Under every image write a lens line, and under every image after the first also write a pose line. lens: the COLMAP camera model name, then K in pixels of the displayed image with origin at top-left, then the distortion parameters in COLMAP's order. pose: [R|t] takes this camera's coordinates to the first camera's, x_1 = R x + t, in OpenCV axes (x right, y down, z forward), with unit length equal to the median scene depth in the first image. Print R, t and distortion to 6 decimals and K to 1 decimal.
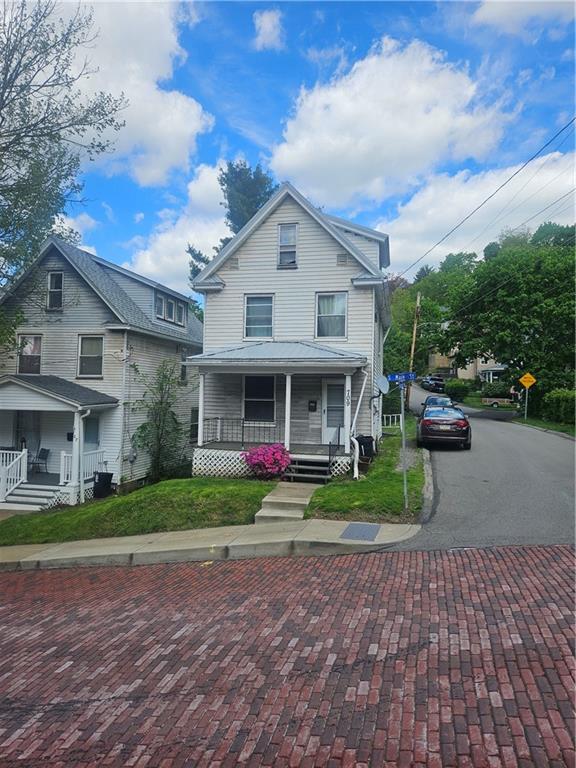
lens RADIAL K [[615.5, 0, 274.7], [0, 615.5, 396.2], [0, 0, 1]] dist [0.104063, -0.137541]
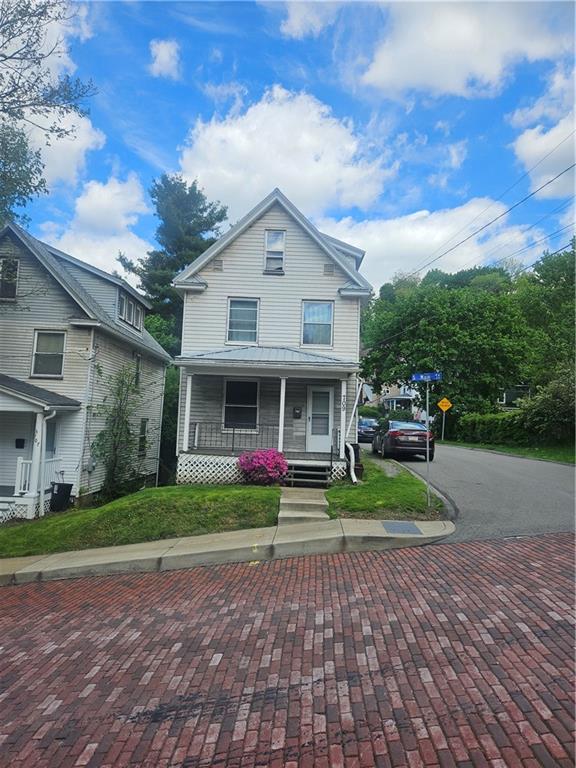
lens RADIAL K [[615.5, 0, 274.7], [0, 615.5, 396.2], [0, 0, 1]] dist [0.104063, -0.137541]
pose [[0.968570, 0.035522, 0.246191, -0.212811], [-0.019988, 0.997664, -0.065315, 0.052954], [-0.247936, 0.058342, 0.967018, 0.051119]]
